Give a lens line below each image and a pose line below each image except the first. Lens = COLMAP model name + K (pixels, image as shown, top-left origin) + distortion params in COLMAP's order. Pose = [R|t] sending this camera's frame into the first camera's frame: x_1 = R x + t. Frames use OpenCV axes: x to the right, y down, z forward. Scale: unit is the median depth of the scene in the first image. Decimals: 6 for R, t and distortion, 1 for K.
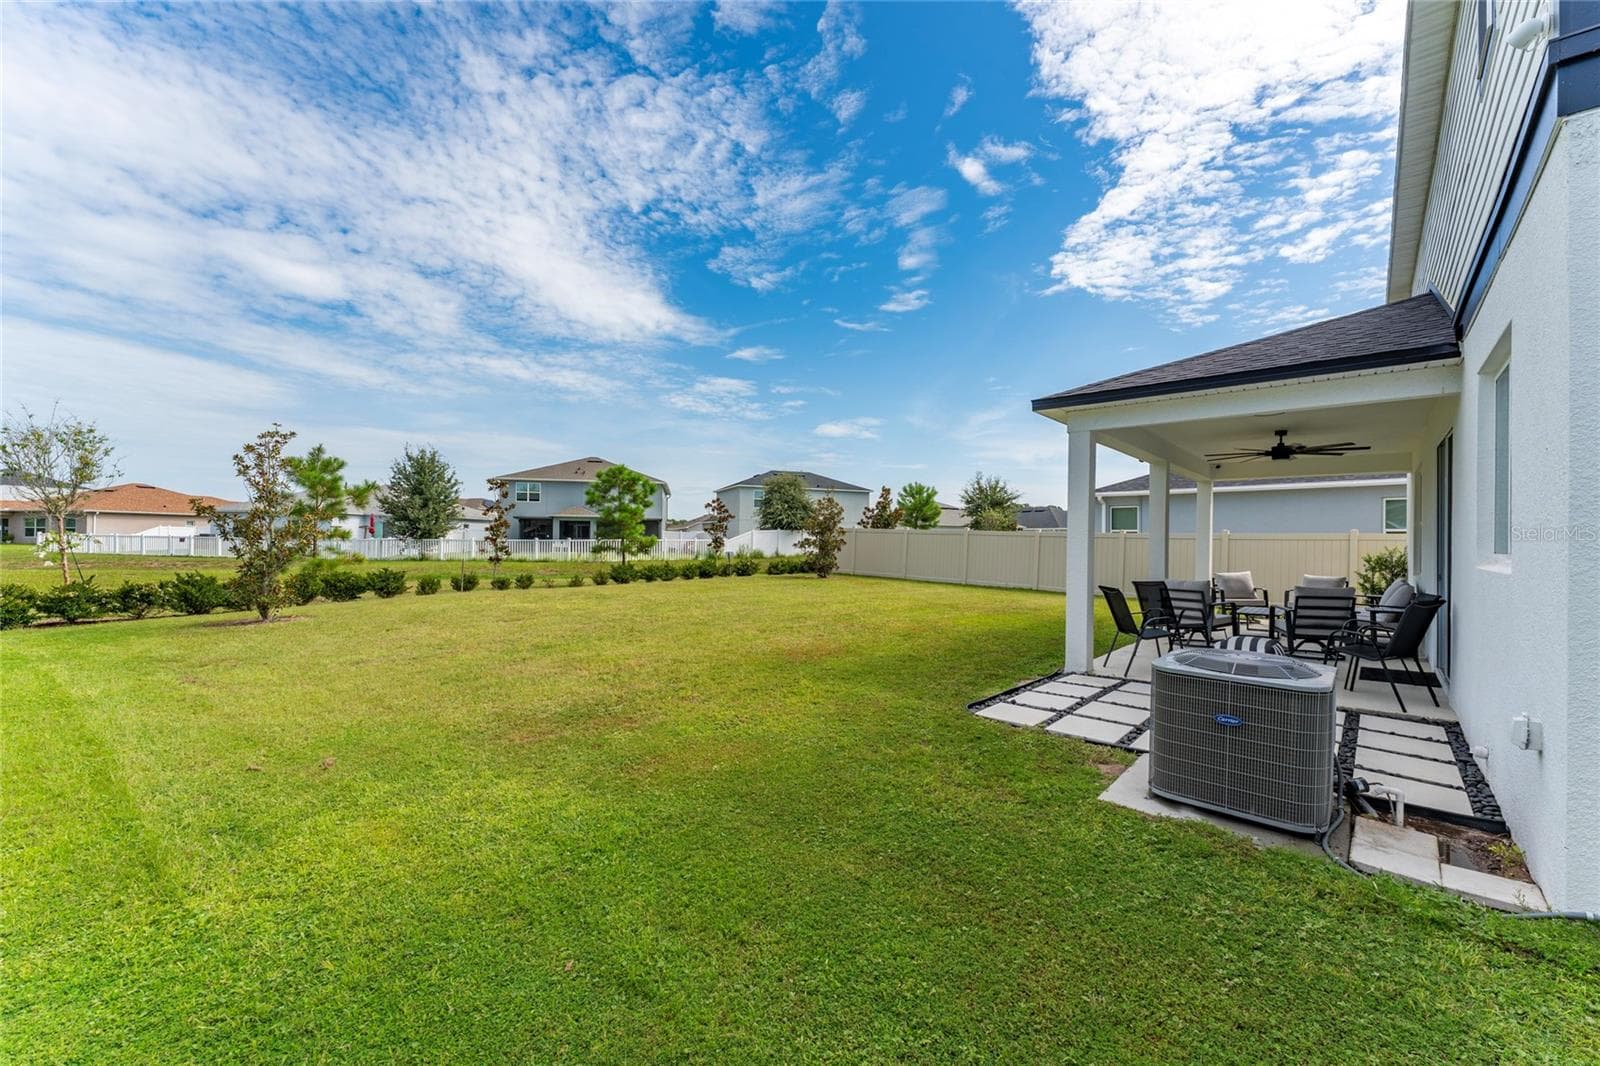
lens RADIAL K [[639.1, 0, 790.5], [0, 639.1, 516.5], [0, 0, 1]] dist [-0.009677, 0.000108]
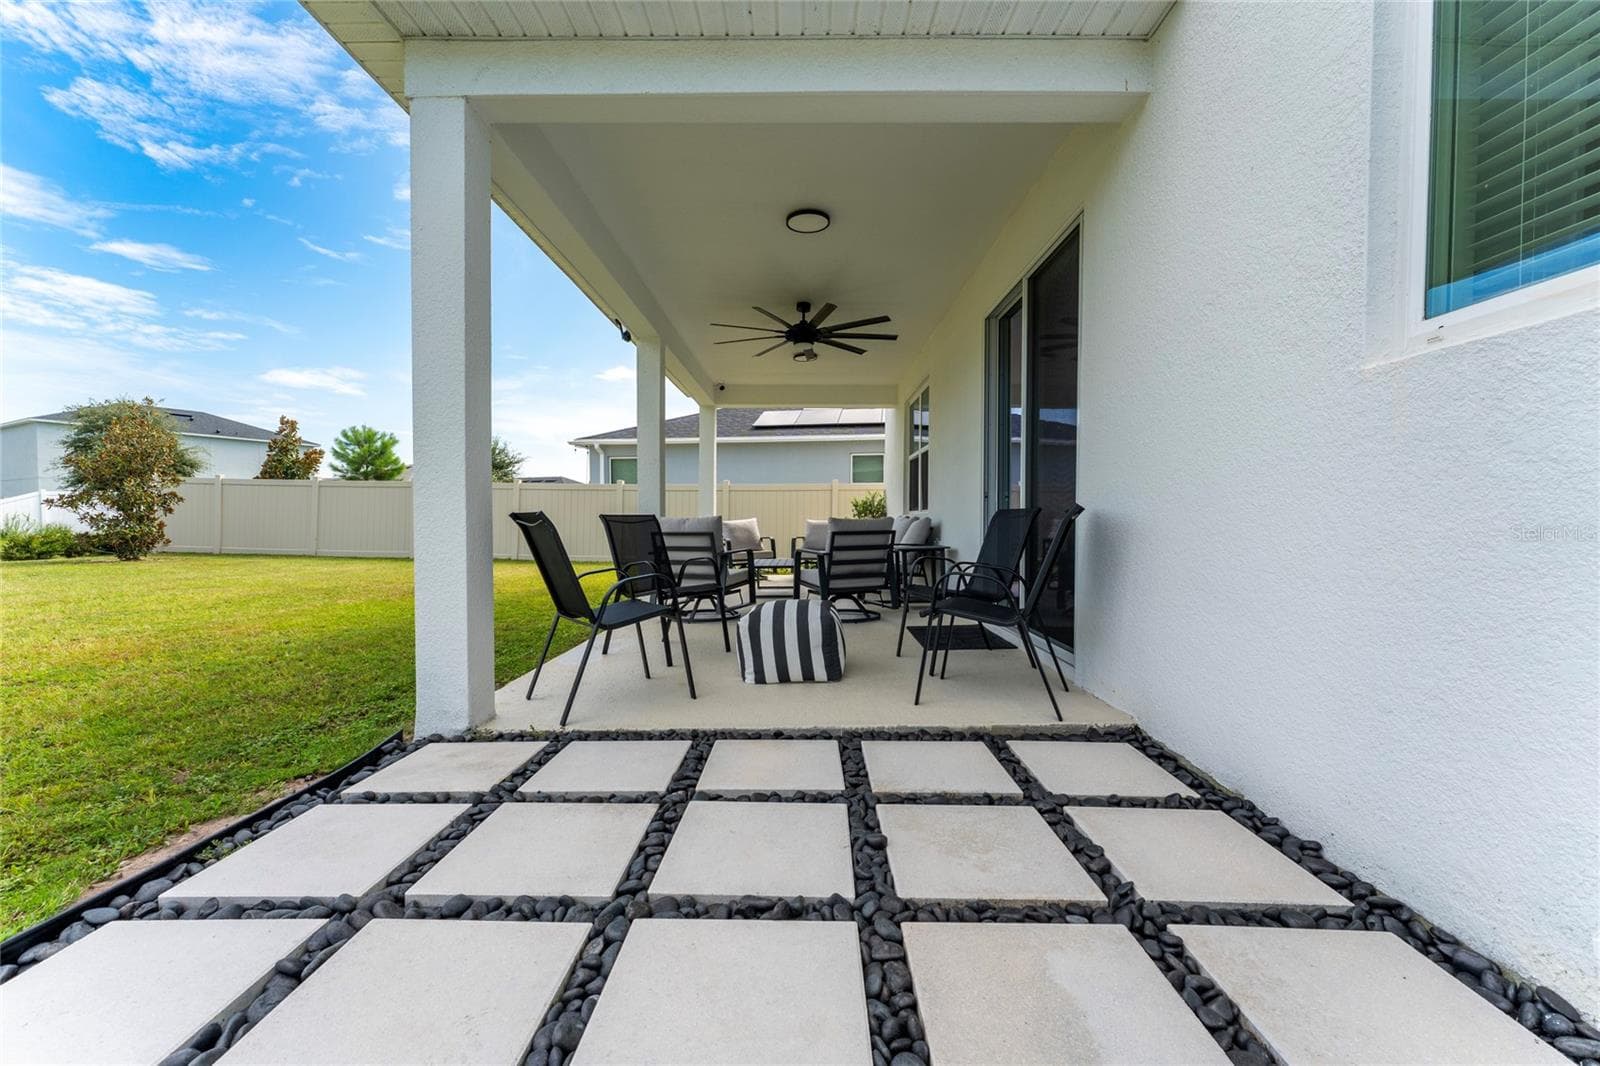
lens RADIAL K [[639.1, 0, 807.3], [0, 639.1, 524.6], [0, 0, 1]] dist [-0.009677, 0.000108]
pose [[0.737164, -0.017053, 0.675499, 0.179414], [-0.014606, 0.999046, 0.041160, 0.050163], [-0.675557, -0.040208, 0.736211, 0.291416]]
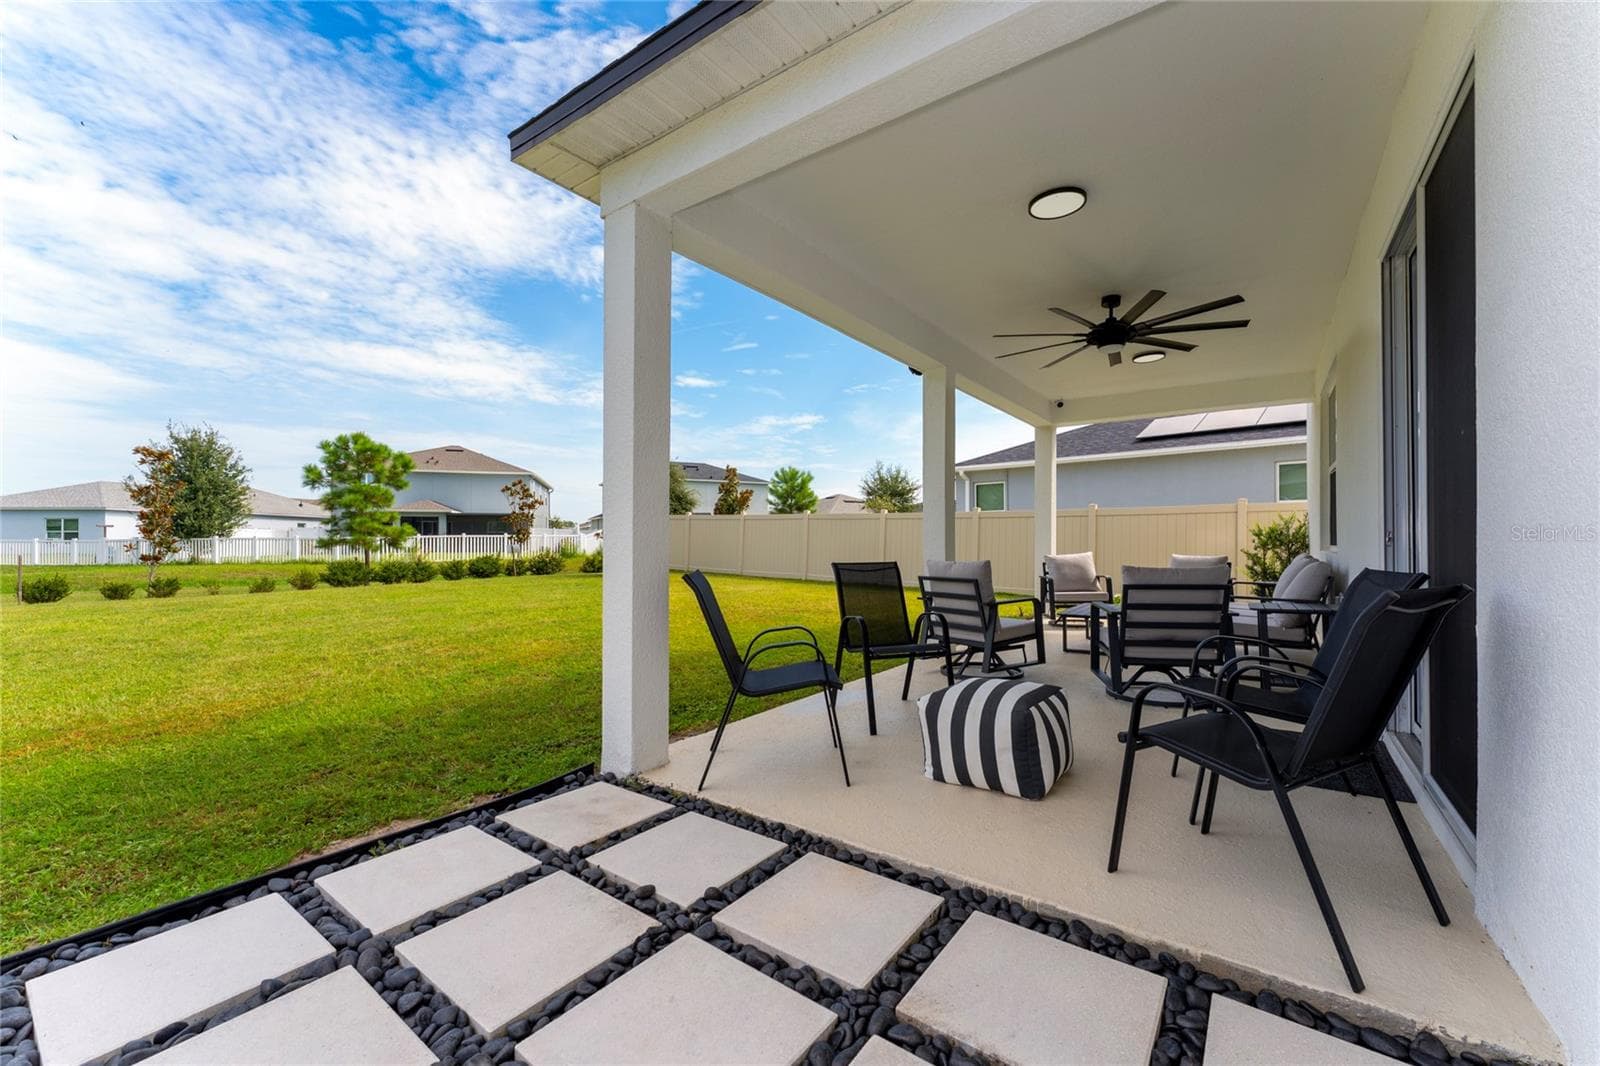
lens RADIAL K [[639.1, 0, 802.2], [0, 639.1, 517.3], [0, 0, 1]] dist [-0.009677, 0.000108]
pose [[0.993726, -0.009273, 0.111457, 0.266864], [0.009265, 0.999957, 0.000588, 0.037680], [-0.111458, 0.000448, 0.993769, 0.286829]]
